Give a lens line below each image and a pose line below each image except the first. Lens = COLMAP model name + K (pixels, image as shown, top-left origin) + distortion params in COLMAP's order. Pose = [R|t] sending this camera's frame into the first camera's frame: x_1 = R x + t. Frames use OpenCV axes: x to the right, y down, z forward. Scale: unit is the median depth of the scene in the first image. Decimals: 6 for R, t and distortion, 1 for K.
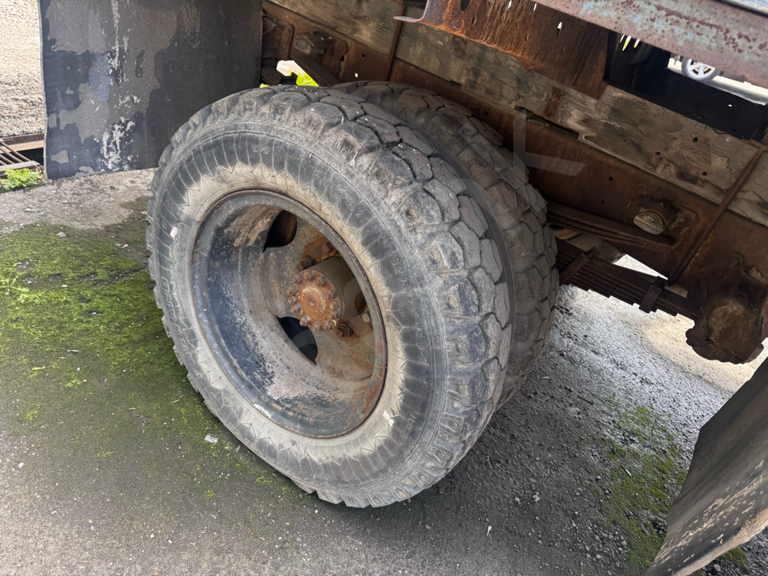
lens RADIAL K [[556.0, 0, 384.0], [0, 556.0, 288.0], [0, 0, 1]] dist [0.114560, -0.185436]
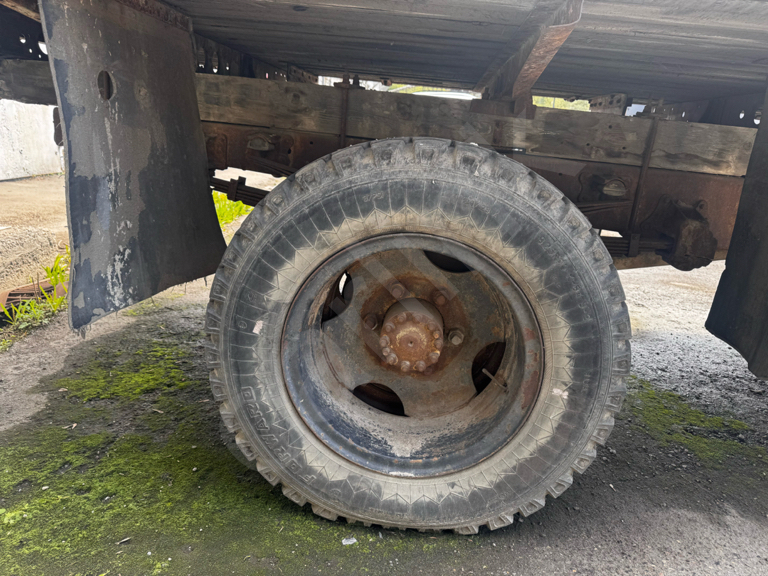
lens RADIAL K [[556.0, 0, 384.0], [0, 556.0, 288.0], [0, 0, 1]] dist [0.114560, -0.185436]
pose [[0.844930, -0.310742, 0.435353, -0.556702], [0.398689, 0.908483, -0.125325, 0.039854], [-0.356567, 0.279461, 0.891494, 0.077196]]
